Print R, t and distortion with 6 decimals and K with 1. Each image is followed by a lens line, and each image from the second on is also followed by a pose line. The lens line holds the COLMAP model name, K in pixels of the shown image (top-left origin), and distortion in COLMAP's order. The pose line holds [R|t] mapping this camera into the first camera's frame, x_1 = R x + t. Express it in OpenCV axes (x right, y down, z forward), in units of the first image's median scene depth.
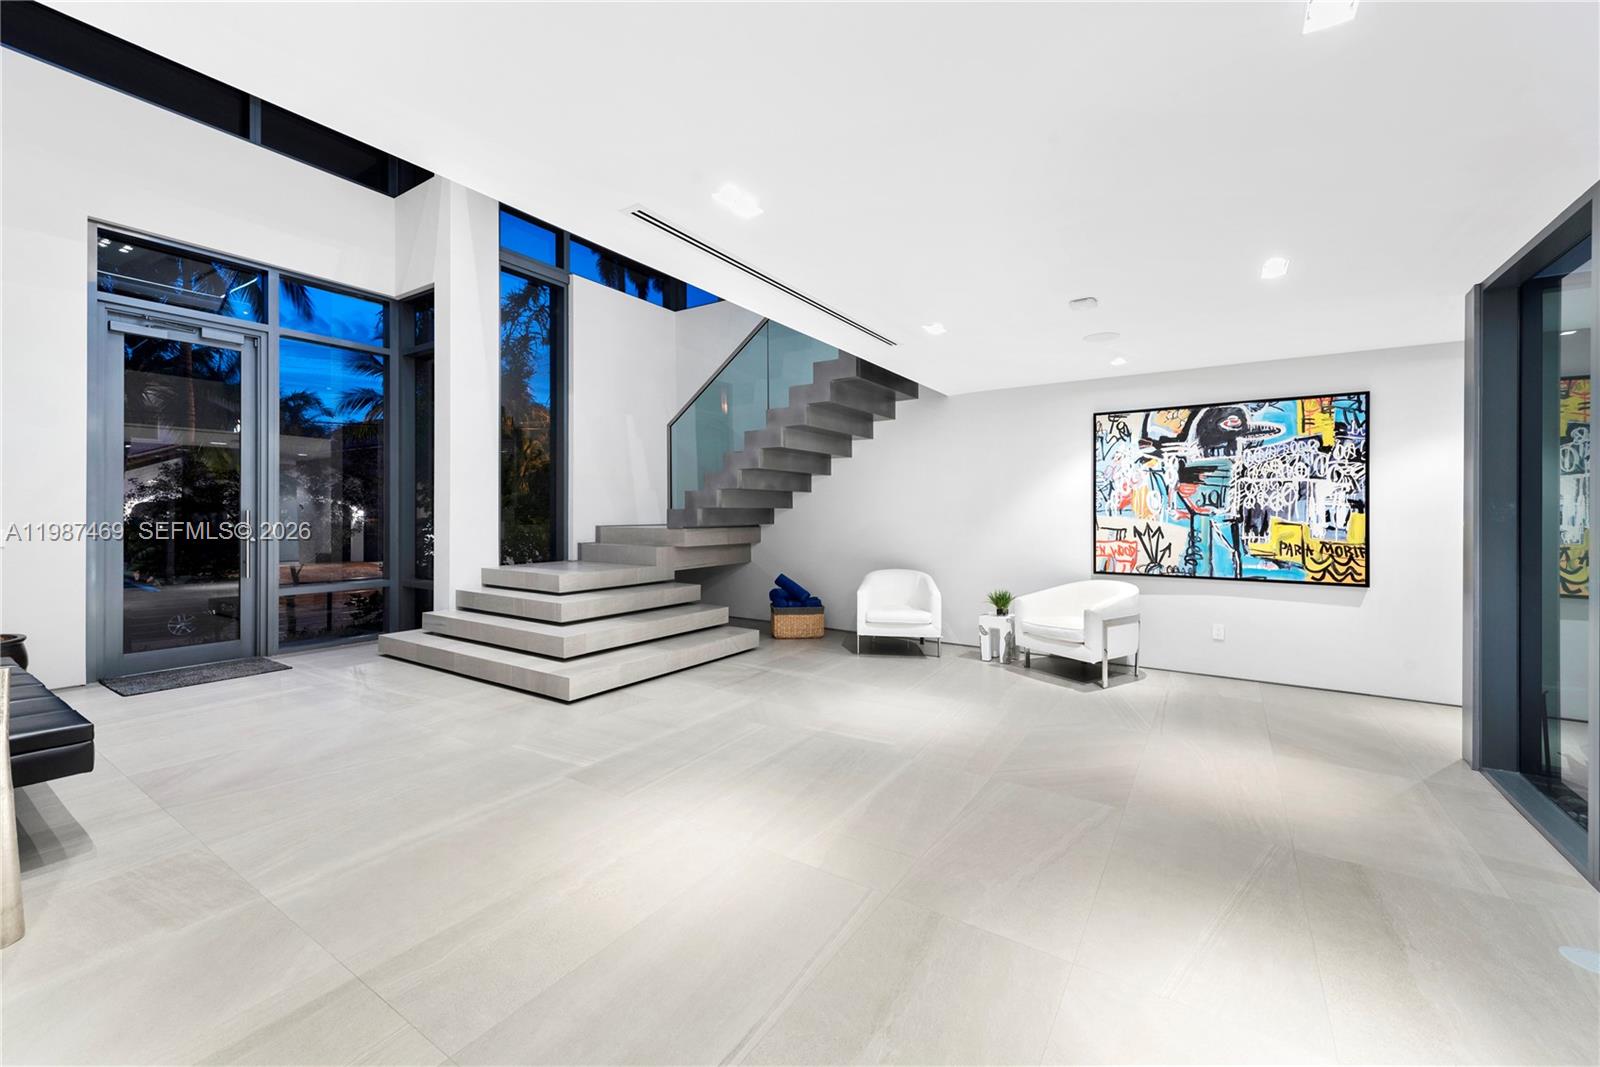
lens RADIAL K [[636.4, 0, 800.1], [0, 636.4, 520.8], [0, 0, 1]] dist [0.001124, 0.000083]
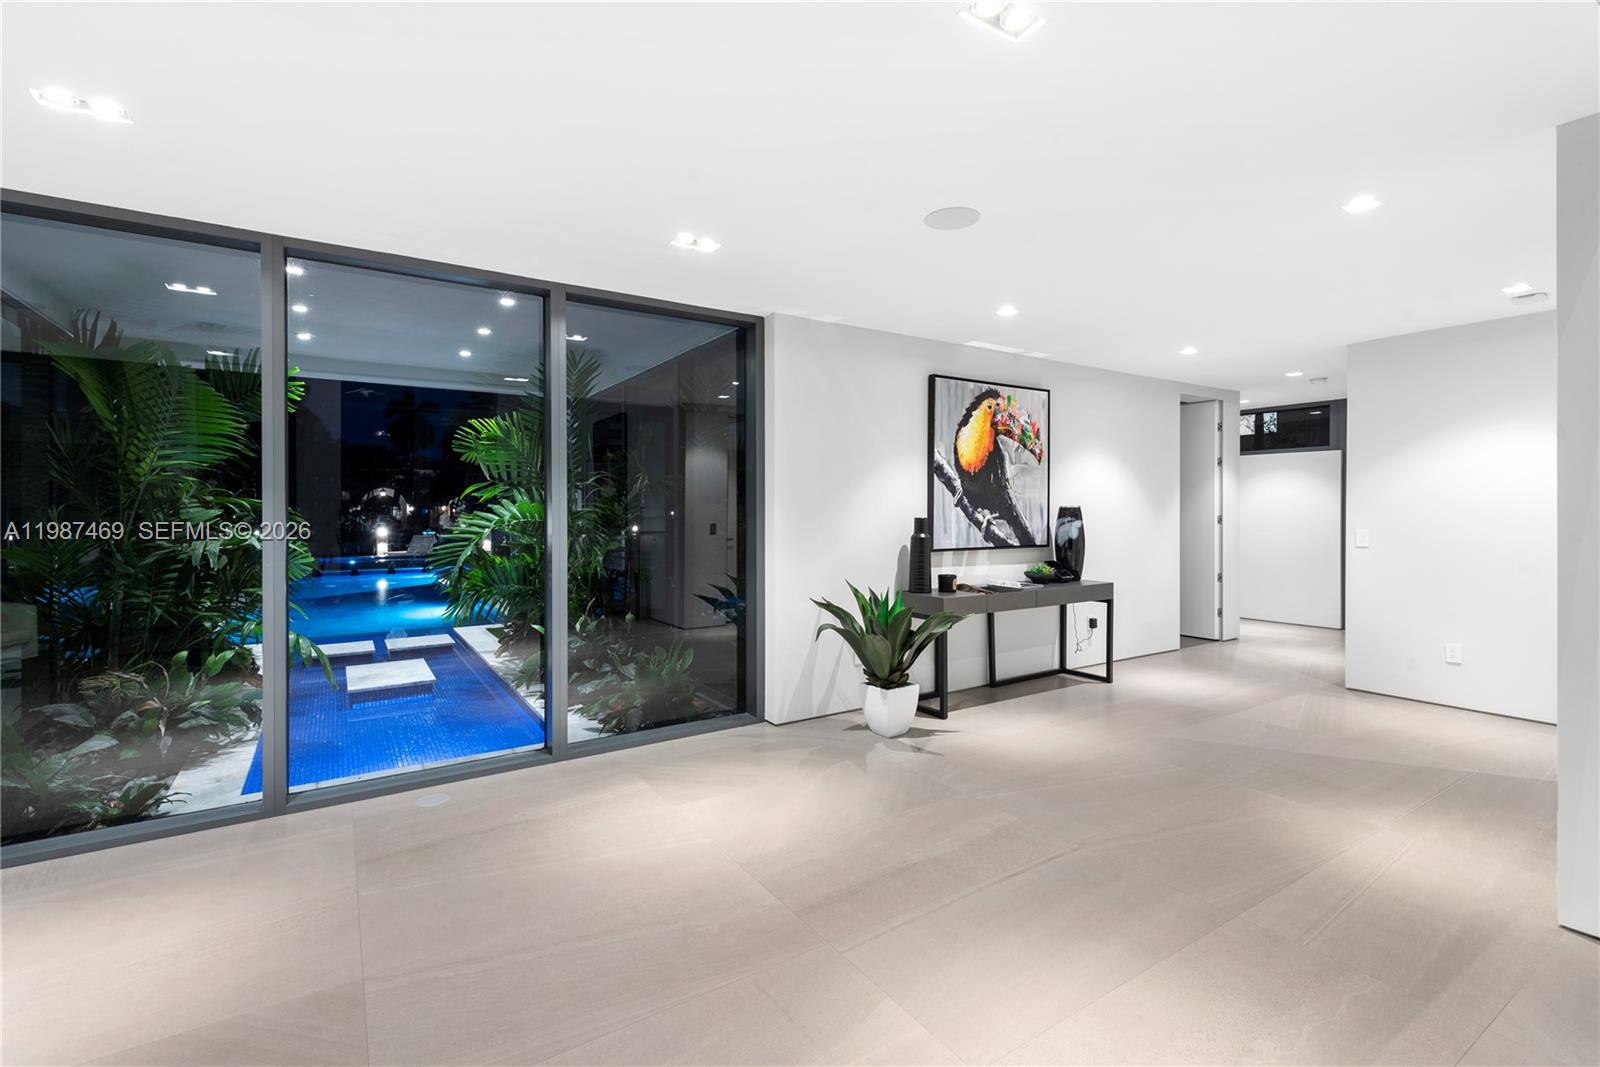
lens RADIAL K [[713.0, 0, 799.0], [0, 713.0, 506.6], [0, 0, 1]] dist [0.000267, 0.000016]
pose [[-0.915731, 0.000721, 0.401792, -0.217132], [0.002796, 0.999986, 0.004577, -0.017419], [-0.401783, 0.005314, -0.915720, 1.894221]]
